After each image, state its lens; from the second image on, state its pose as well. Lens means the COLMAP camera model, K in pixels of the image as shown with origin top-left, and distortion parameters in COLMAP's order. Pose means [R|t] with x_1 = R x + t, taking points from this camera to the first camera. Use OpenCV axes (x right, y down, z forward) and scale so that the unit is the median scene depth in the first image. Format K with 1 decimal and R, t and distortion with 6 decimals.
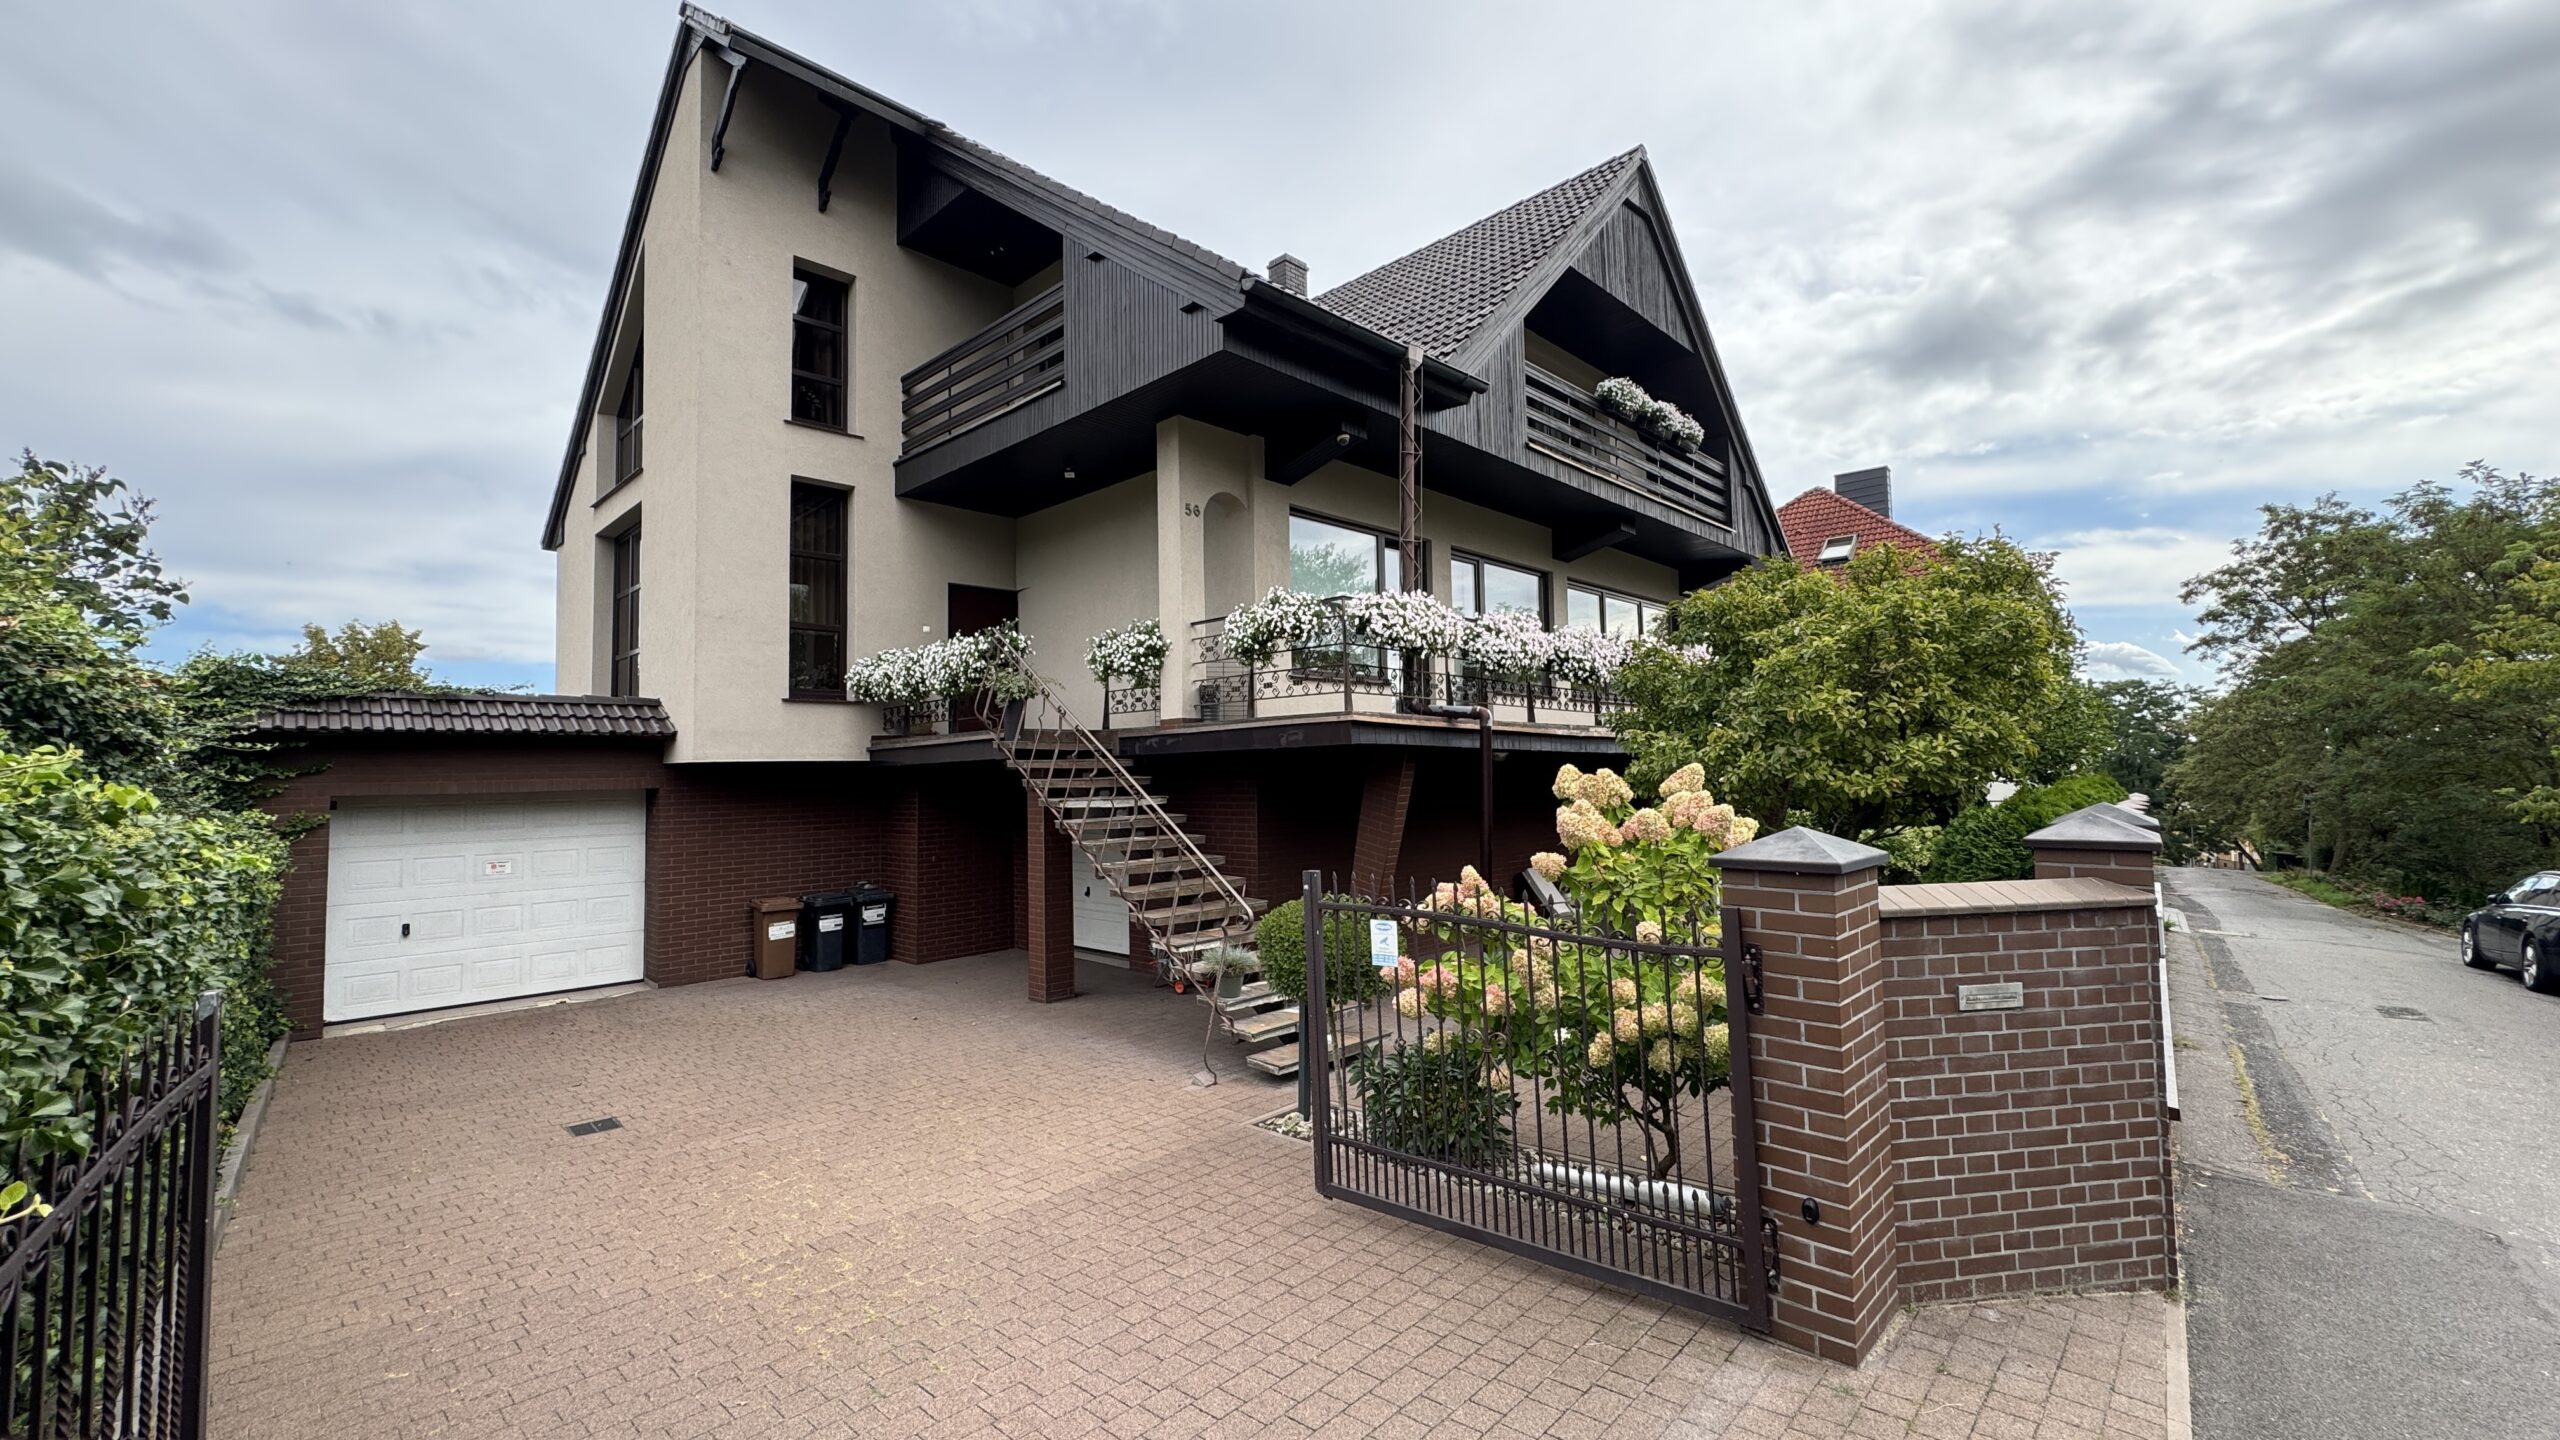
lens RADIAL K [[1028.5, 0, 1283.4], [0, 1028.5, 716.7], [0, 0, 1]] dist [-0.000872, 0.000290]
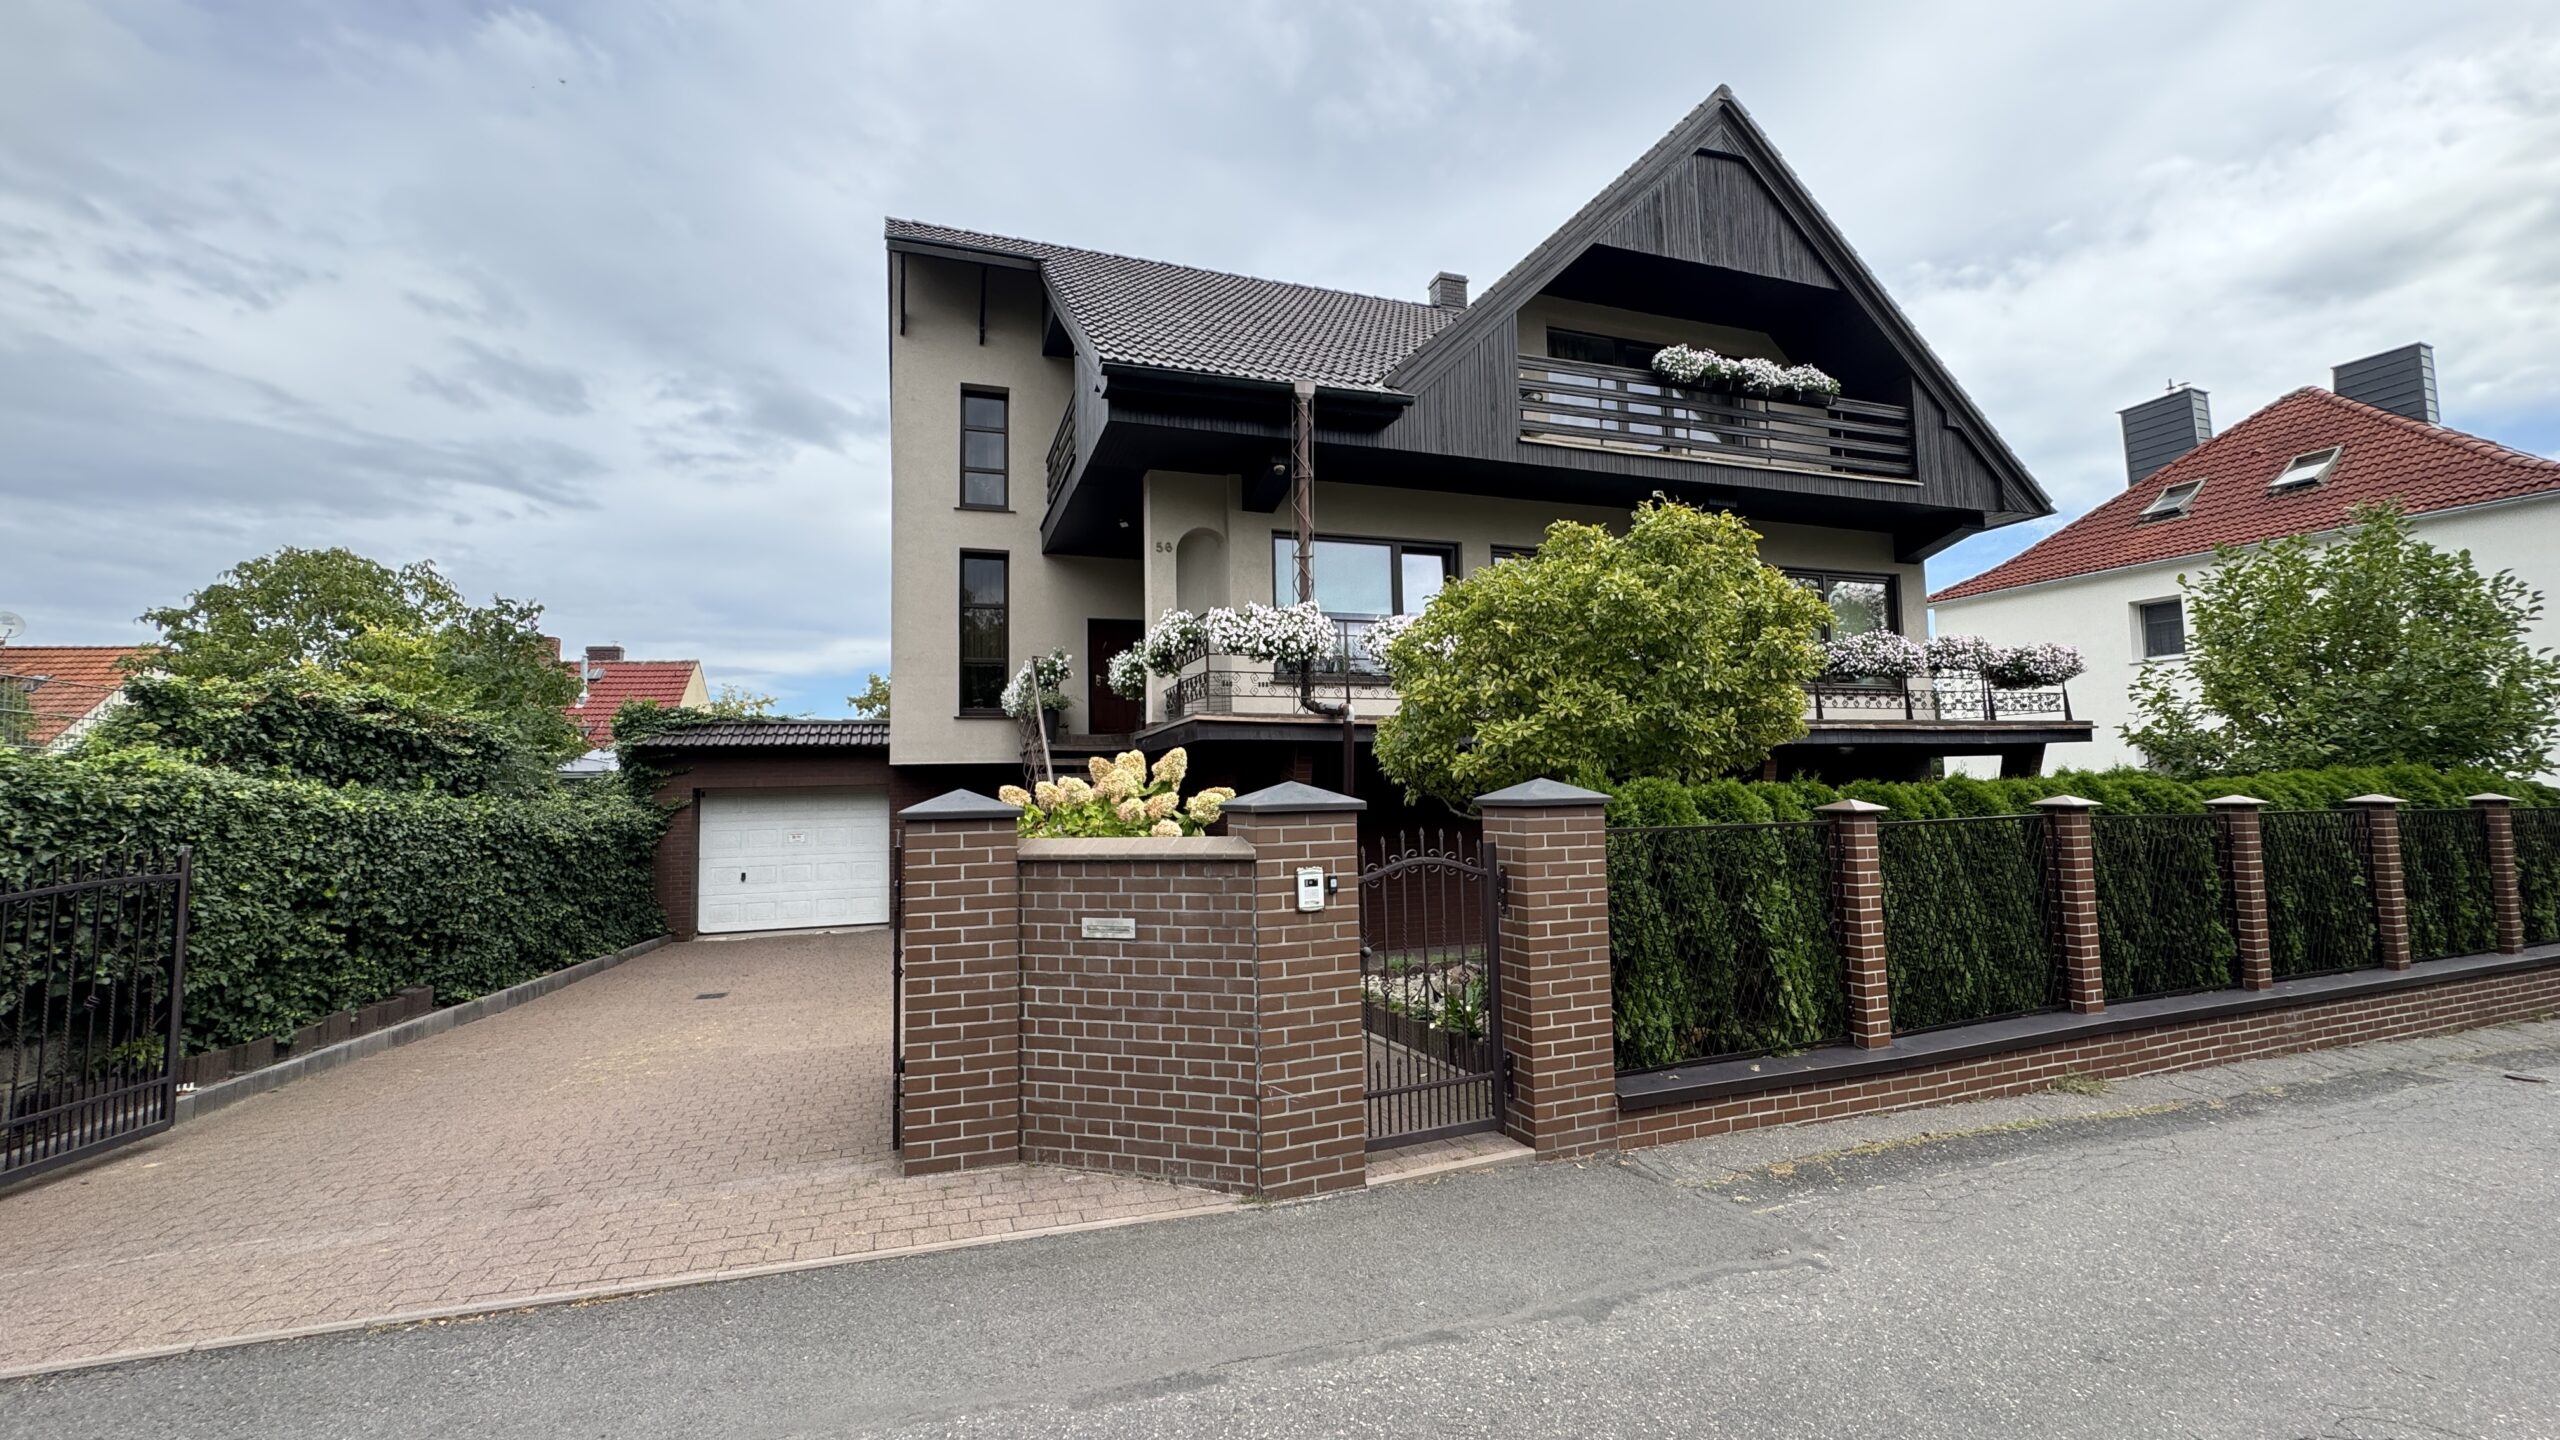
lens RADIAL K [[1028.5, 0, 1280.4], [0, 1028.5, 720.3], [0, 0, 1]] dist [-0.000872, 0.000290]
pose [[0.892725, -0.030941, -0.449538, 0.599275], [0.028650, 0.999519, -0.011899, 0.018501], [0.449690, -0.002257, 0.893182, -0.002081]]
